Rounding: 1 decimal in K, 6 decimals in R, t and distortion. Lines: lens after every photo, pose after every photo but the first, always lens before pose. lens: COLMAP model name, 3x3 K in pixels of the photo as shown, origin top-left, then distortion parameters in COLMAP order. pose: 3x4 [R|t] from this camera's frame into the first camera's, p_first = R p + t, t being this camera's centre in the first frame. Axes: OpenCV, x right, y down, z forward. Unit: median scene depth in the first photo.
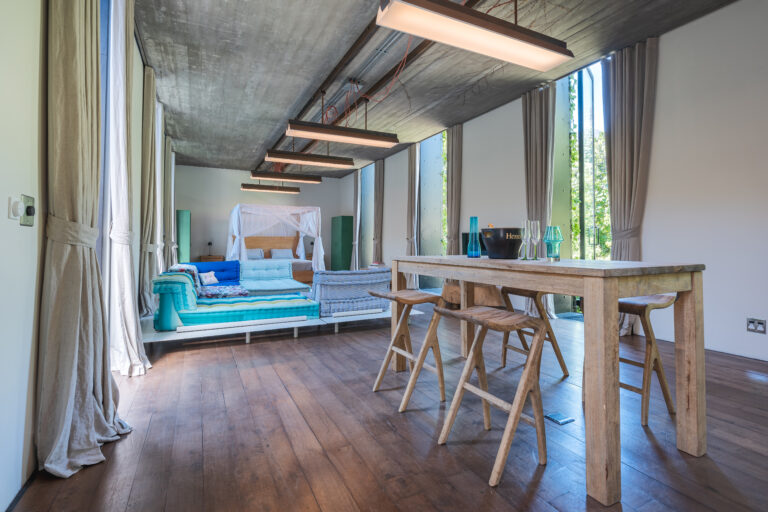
lens RADIAL K [[373.4, 0, 381.2], [0, 373.4, 226.6], [0, 0, 1]] dist [-0.001833, -0.000147]
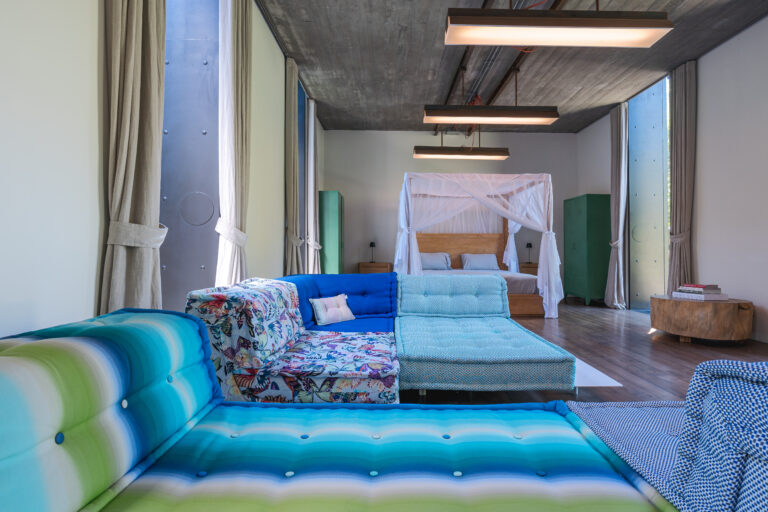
lens RADIAL K [[424.6, 0, 397.4], [0, 424.6, 238.2], [0, 0, 1]] dist [-0.001472, -0.000307]
pose [[0.905271, -0.006209, -0.424788, -0.117188], [0.011934, 0.999870, 0.010817, 0.031751], [0.424666, -0.014862, 0.905228, 0.402378]]
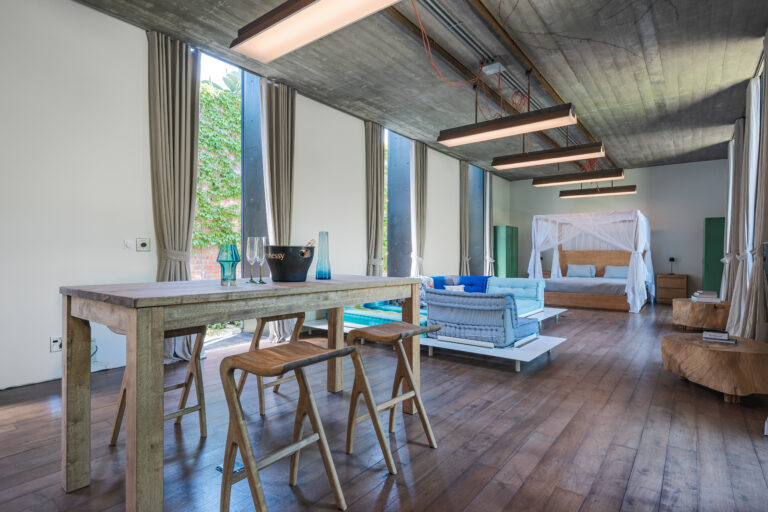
lens RADIAL K [[407.3, 0, 384.0], [0, 407.3, 256.0], [0, 0, 1]] dist [-0.003092, -0.000497]
pose [[0.431116, 0.004897, -0.902283, 0.366259], [0.033309, 0.999217, 0.021339, 0.004533], [0.901681, -0.039254, 0.430615, 0.229977]]
